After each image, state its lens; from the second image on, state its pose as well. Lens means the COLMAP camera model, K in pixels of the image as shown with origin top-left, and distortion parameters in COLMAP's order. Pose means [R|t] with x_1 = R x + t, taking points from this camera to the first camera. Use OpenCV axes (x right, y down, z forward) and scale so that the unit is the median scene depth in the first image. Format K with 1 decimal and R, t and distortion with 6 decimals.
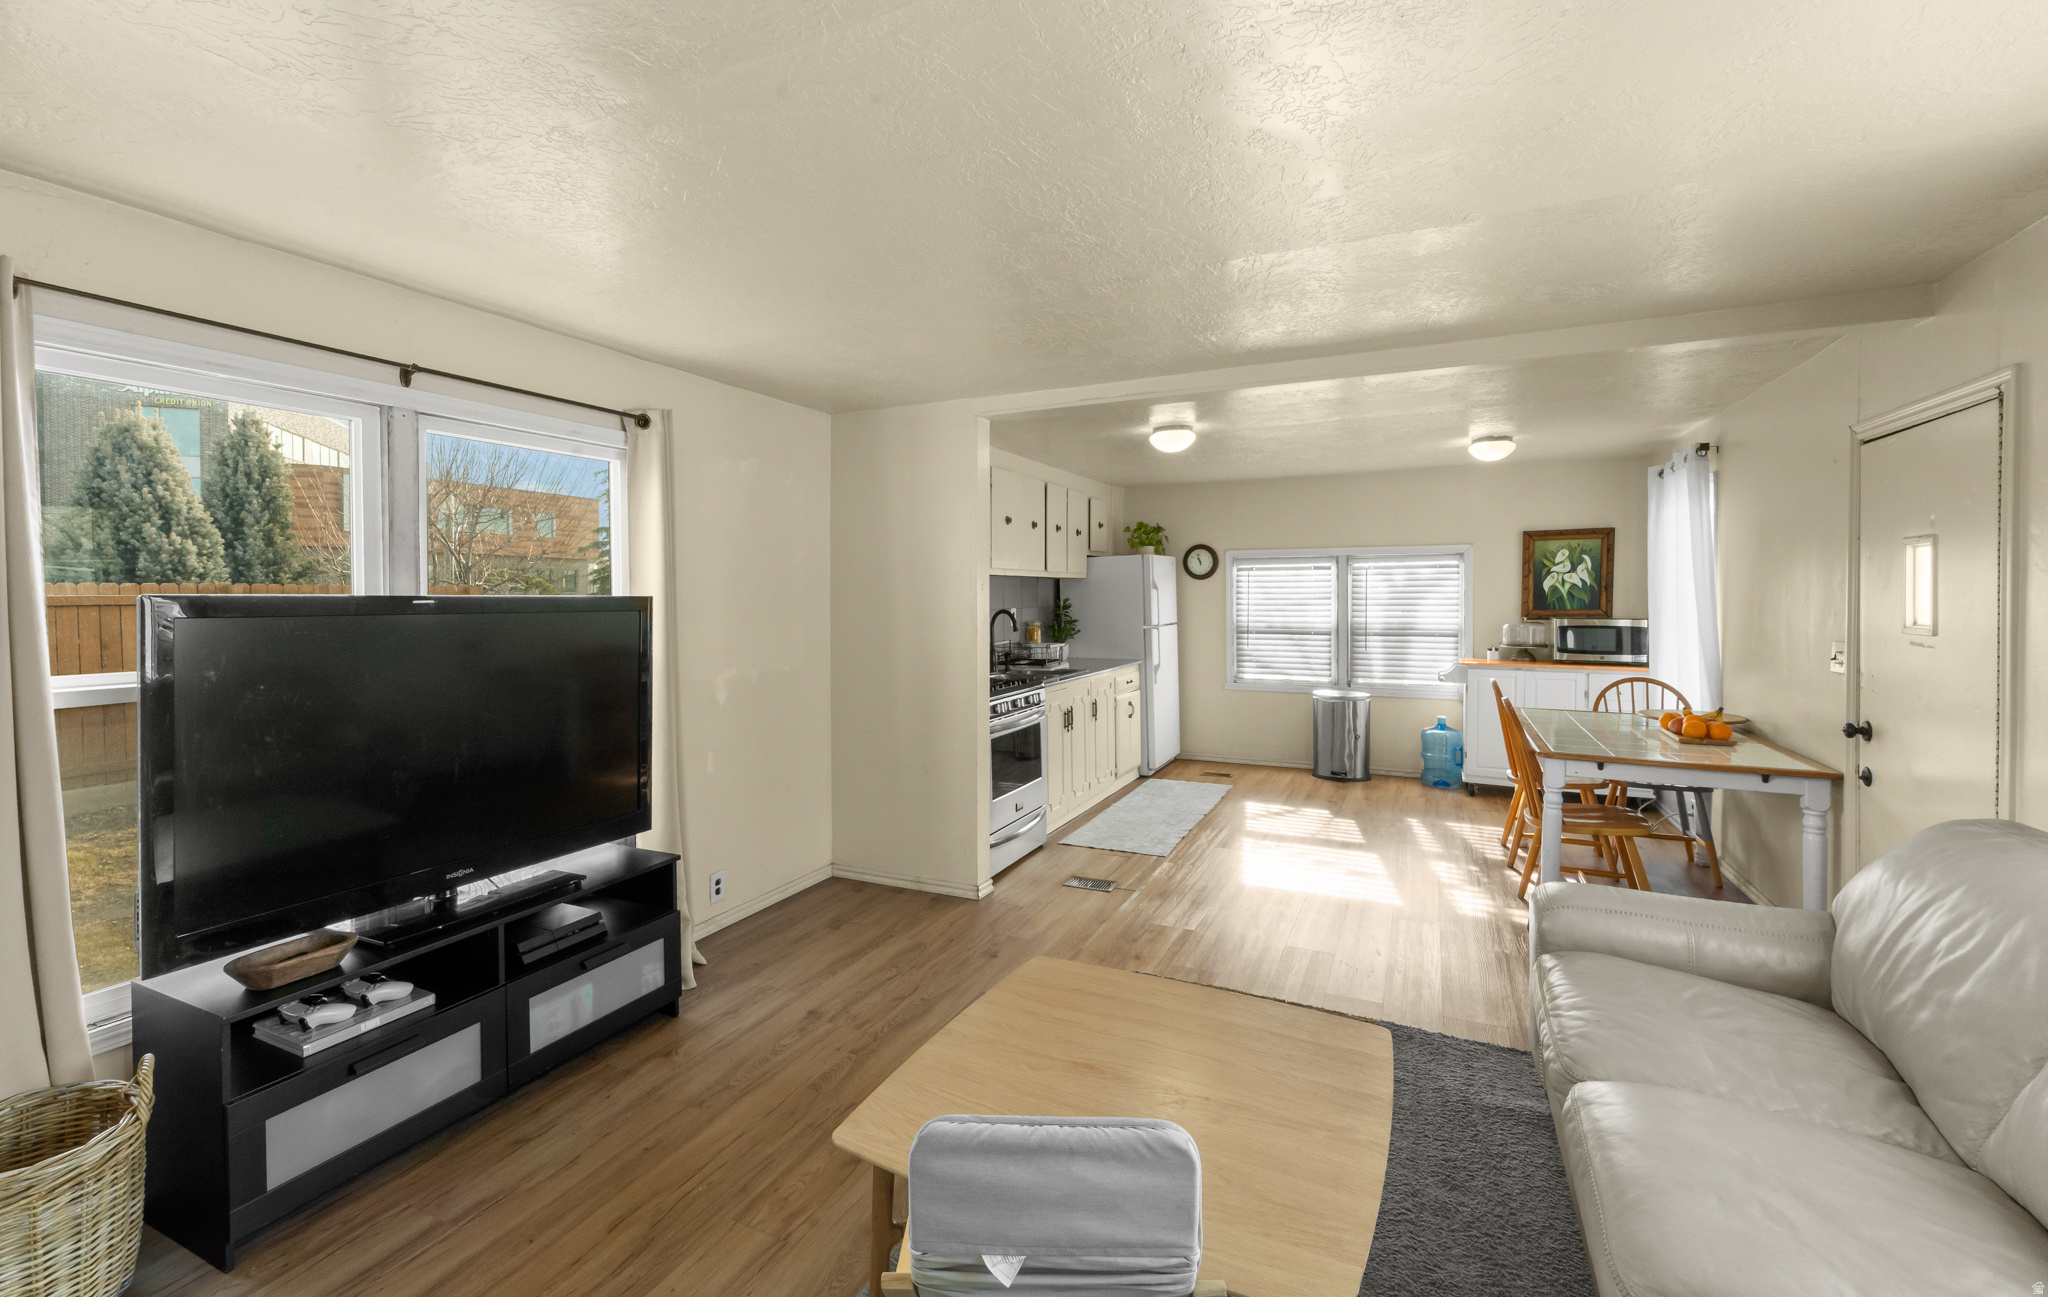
lens RADIAL K [[861.6, 0, 1004.7], [0, 861.6, 602.0], [0, 0, 1]] dist [0.001079, -0.000122]
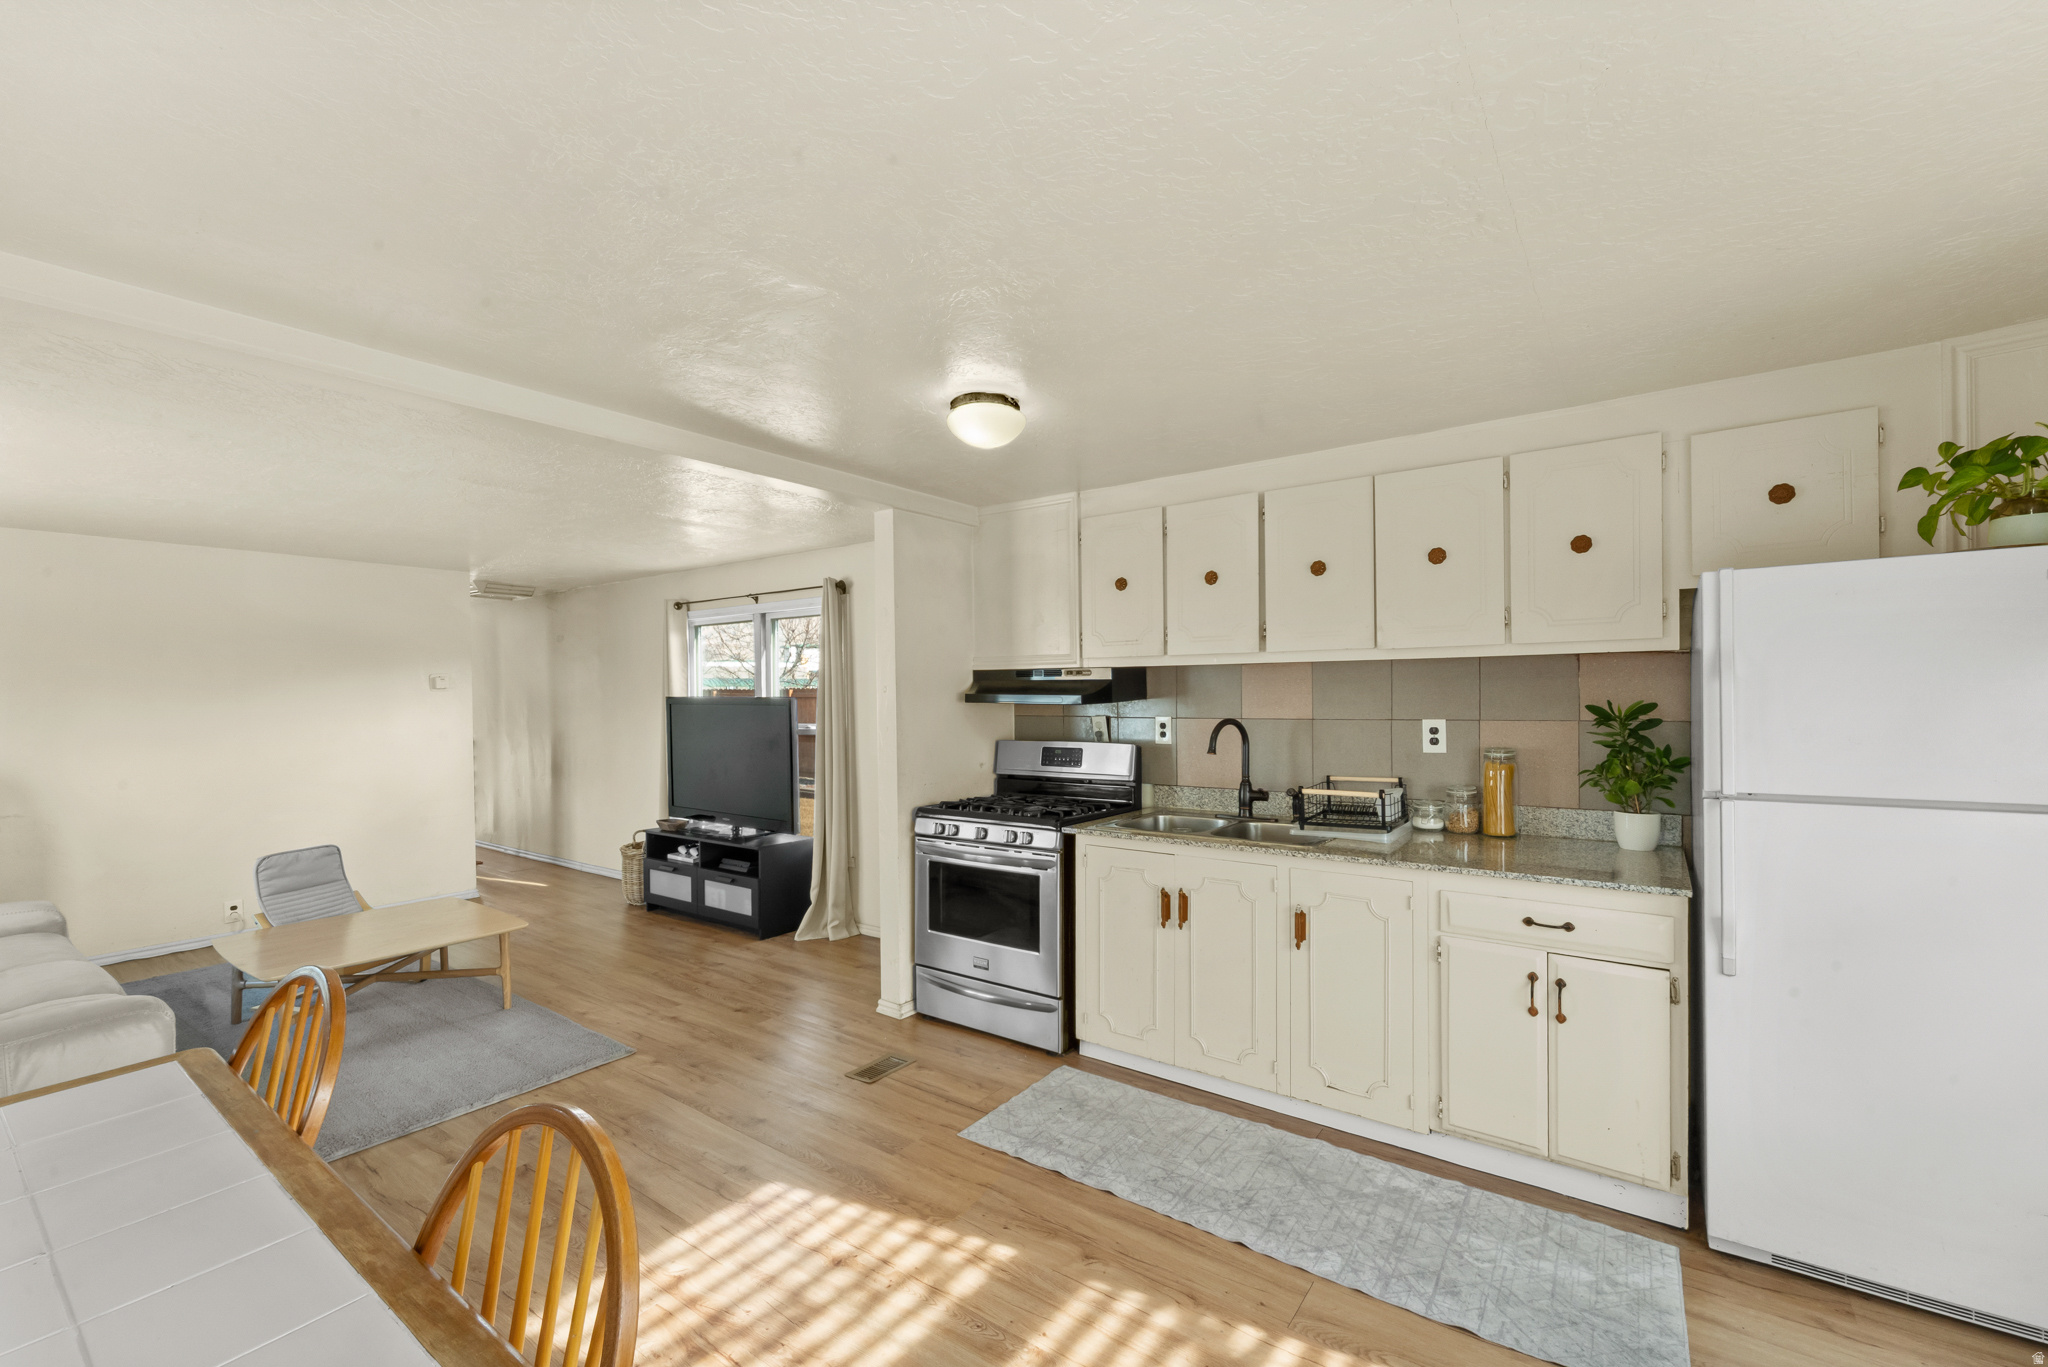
lens RADIAL K [[866.2, 0, 1024.0], [0, 866.2, 683.5], [0, 0, 1]] dist [0.010913, -0.000037]
pose [[-0.185571, 0.000467, -0.982631, 0.659682], [0.000362, 1.000000, 0.000407, -0.018847], [0.982631, -0.000281, -0.185571, 0.987815]]
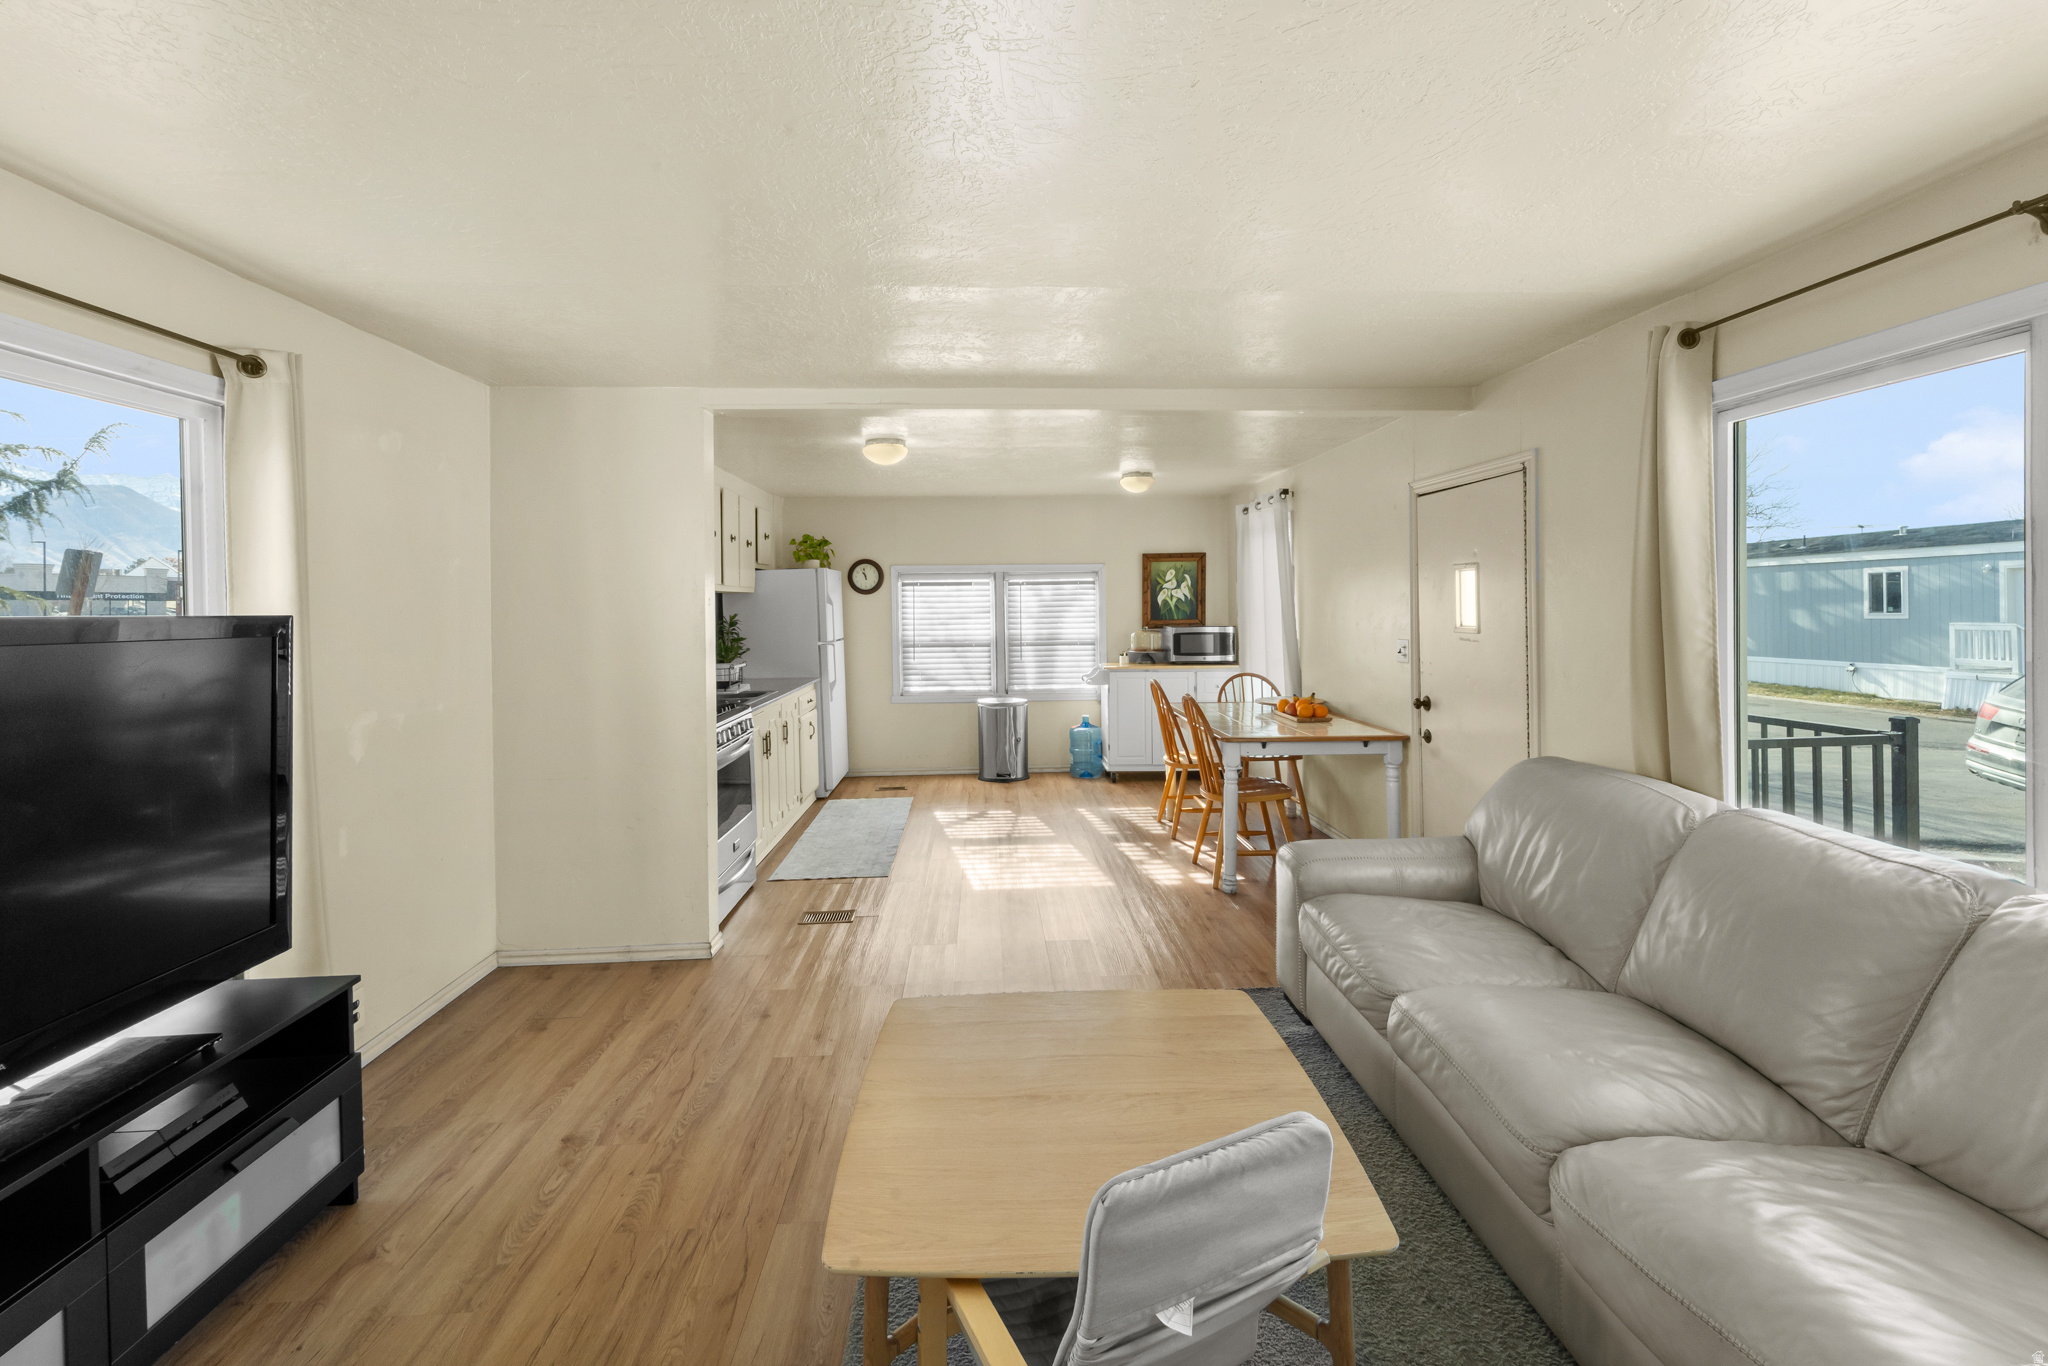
lens RADIAL K [[862.0, 0, 1030.3], [0, 862.0, 605.9], [0, 0, 1]] dist [0.002391, -0.000347]
pose [[0.874216, -0.005268, 0.485508, -0.126263], [0.011951, 0.999872, -0.010670, 0.000042], [-0.485389, 0.015131, 0.874167, 0.050736]]
